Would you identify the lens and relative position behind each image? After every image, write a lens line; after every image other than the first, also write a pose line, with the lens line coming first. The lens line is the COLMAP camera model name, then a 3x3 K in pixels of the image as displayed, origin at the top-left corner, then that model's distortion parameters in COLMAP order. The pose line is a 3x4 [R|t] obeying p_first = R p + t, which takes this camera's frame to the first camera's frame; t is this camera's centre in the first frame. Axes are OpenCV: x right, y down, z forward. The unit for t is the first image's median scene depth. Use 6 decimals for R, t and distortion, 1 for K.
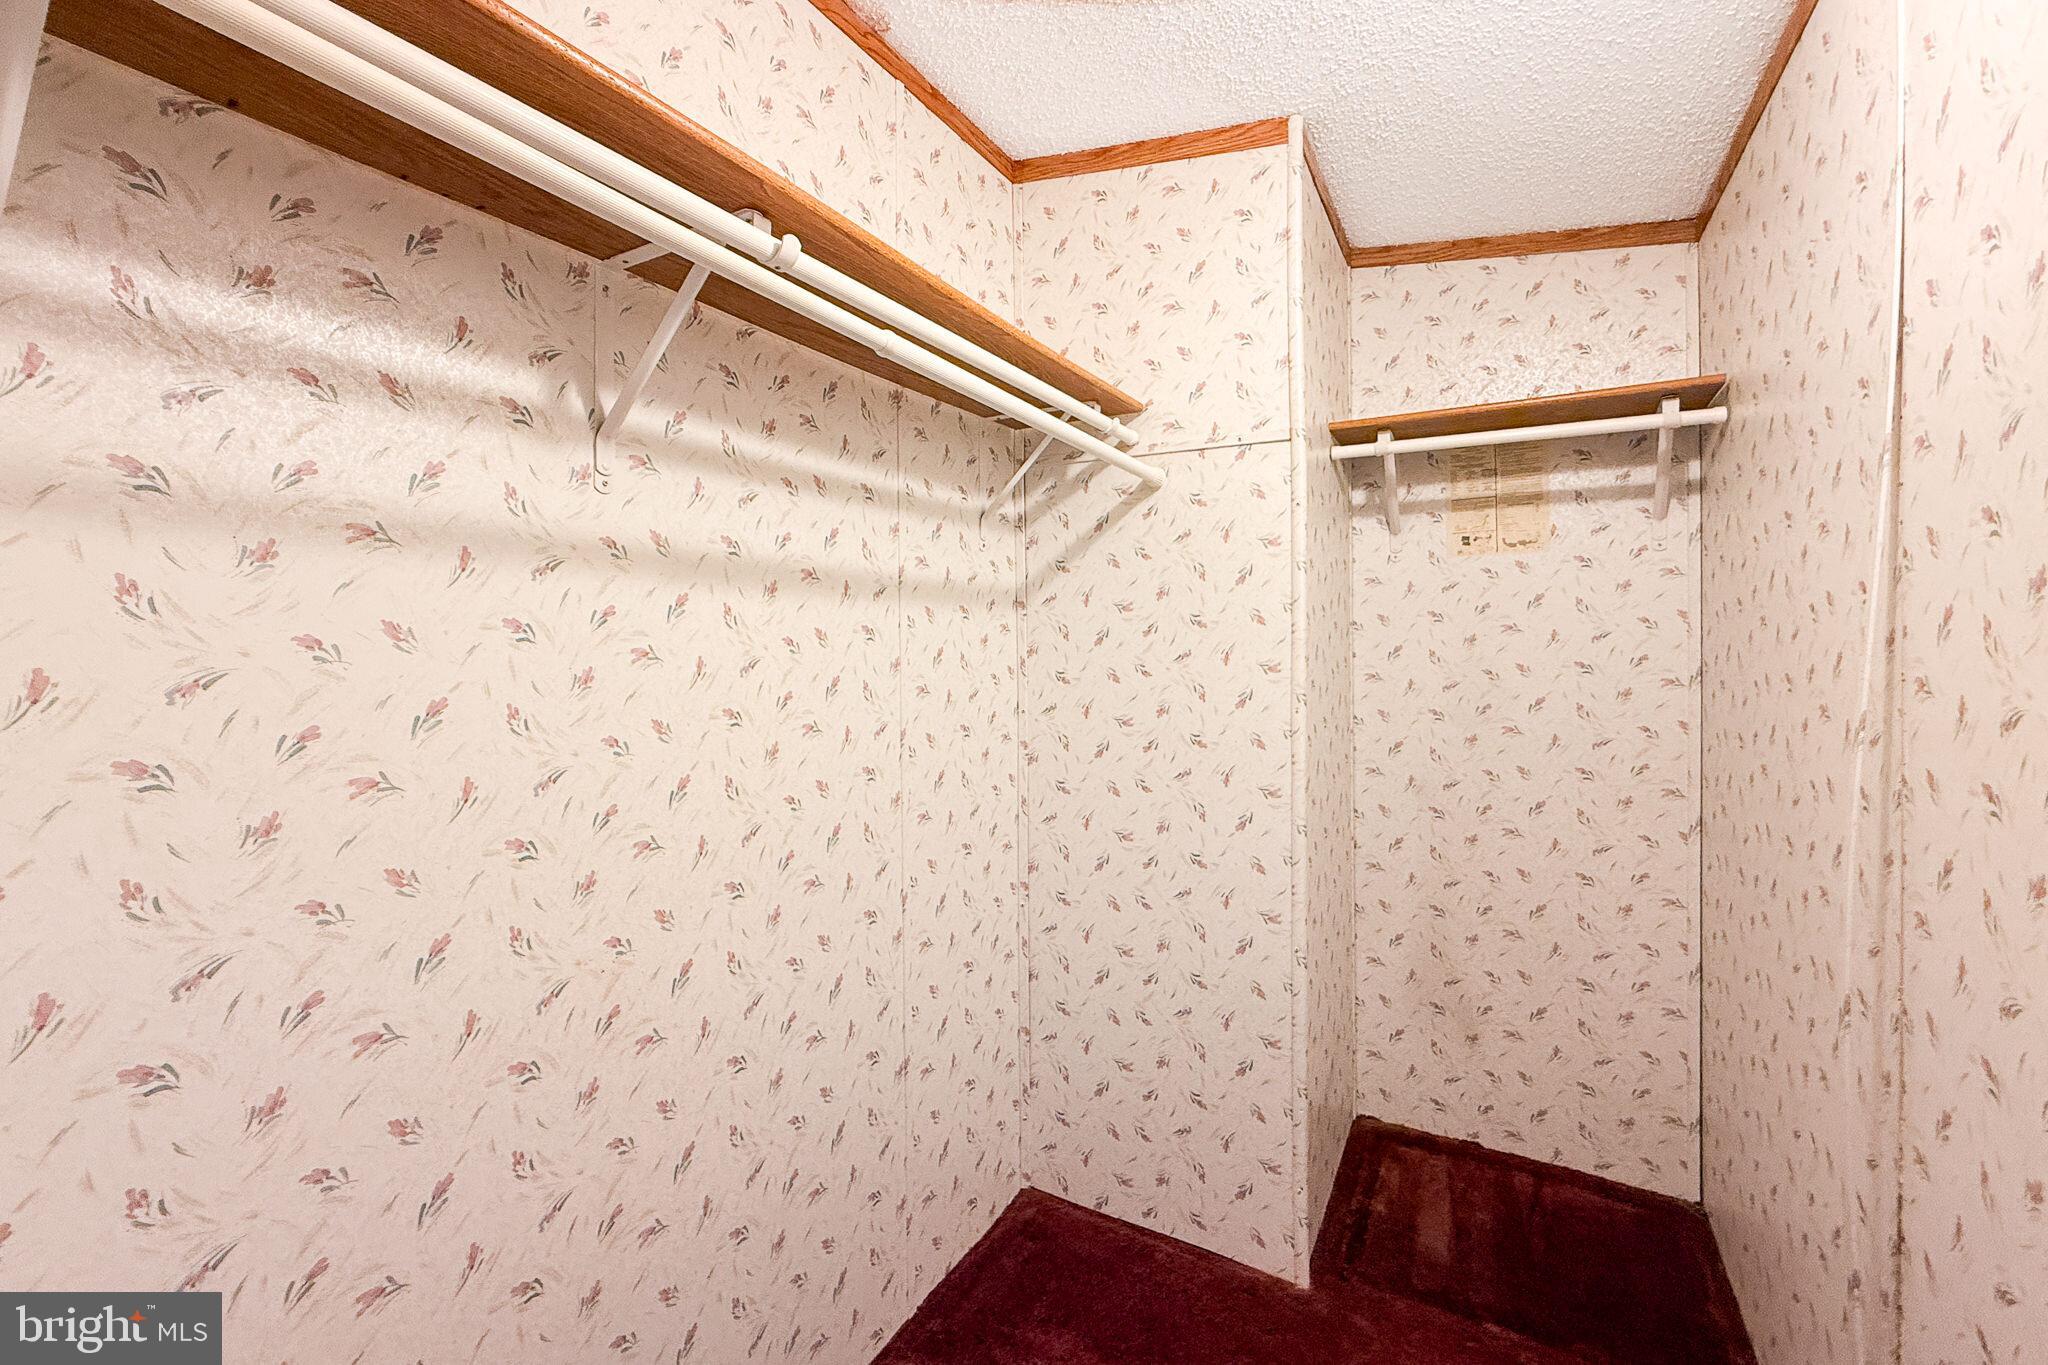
lens RADIAL K [[821.1, 0, 996.6], [0, 821.1, 639.1], [0, 0, 1]] dist [-0.003219, 0.000672]
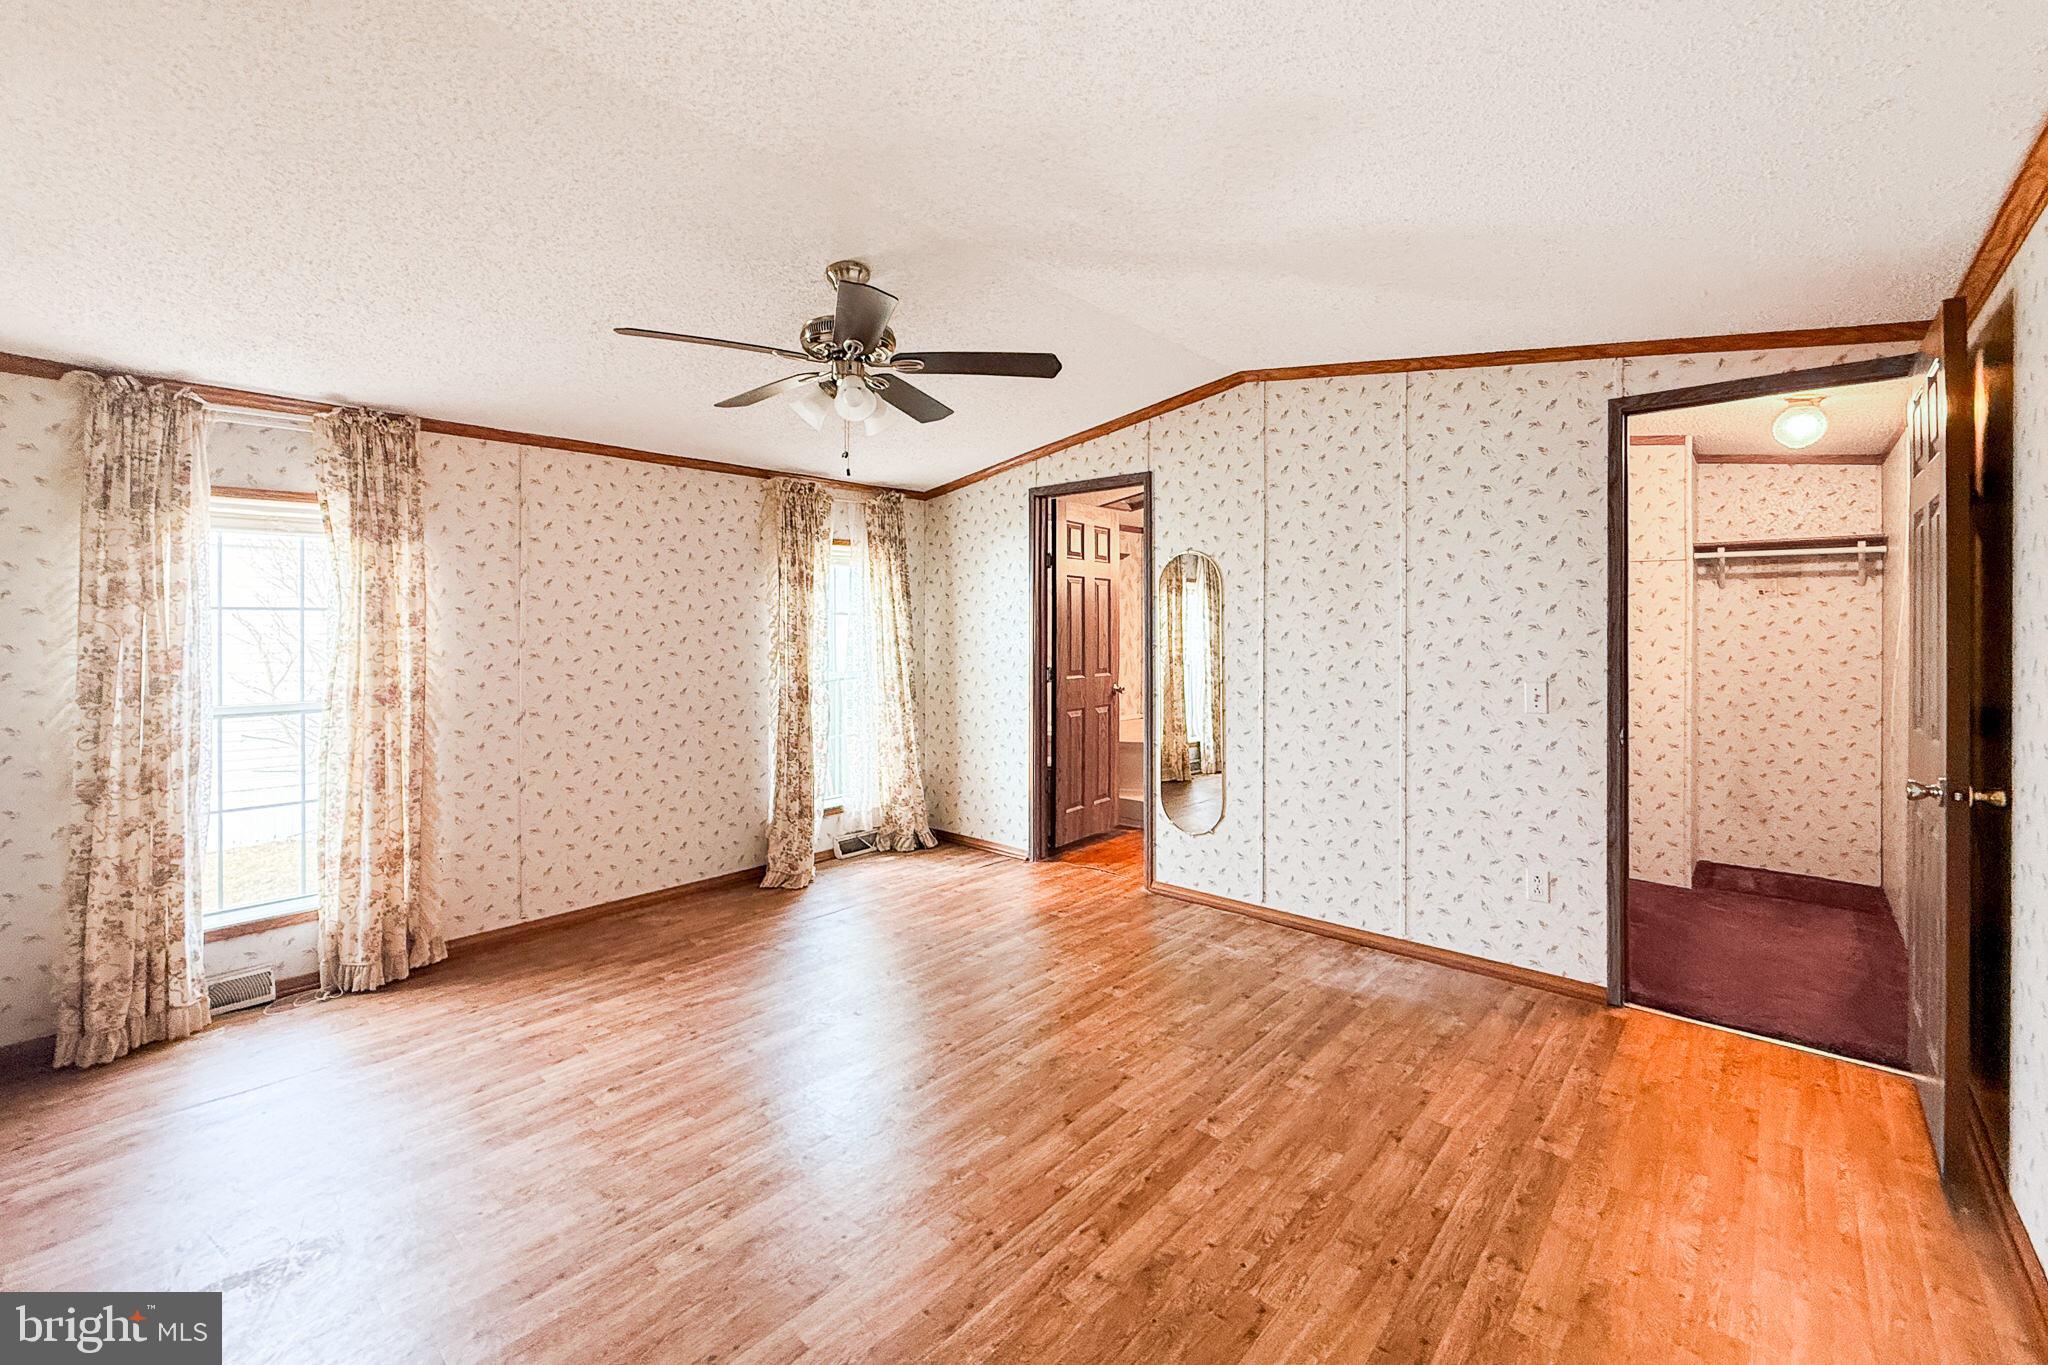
lens RADIAL K [[821.1, 0, 1002.1], [0, 821.1, 623.8], [0, 0, 1]] dist [-0.003219, 0.000672]
pose [[0.979008, 0.007303, -0.203689, -1.010367], [-0.007878, 0.999967, -0.002016, -0.016764], [0.203667, 0.003578, 0.979034, -1.625764]]
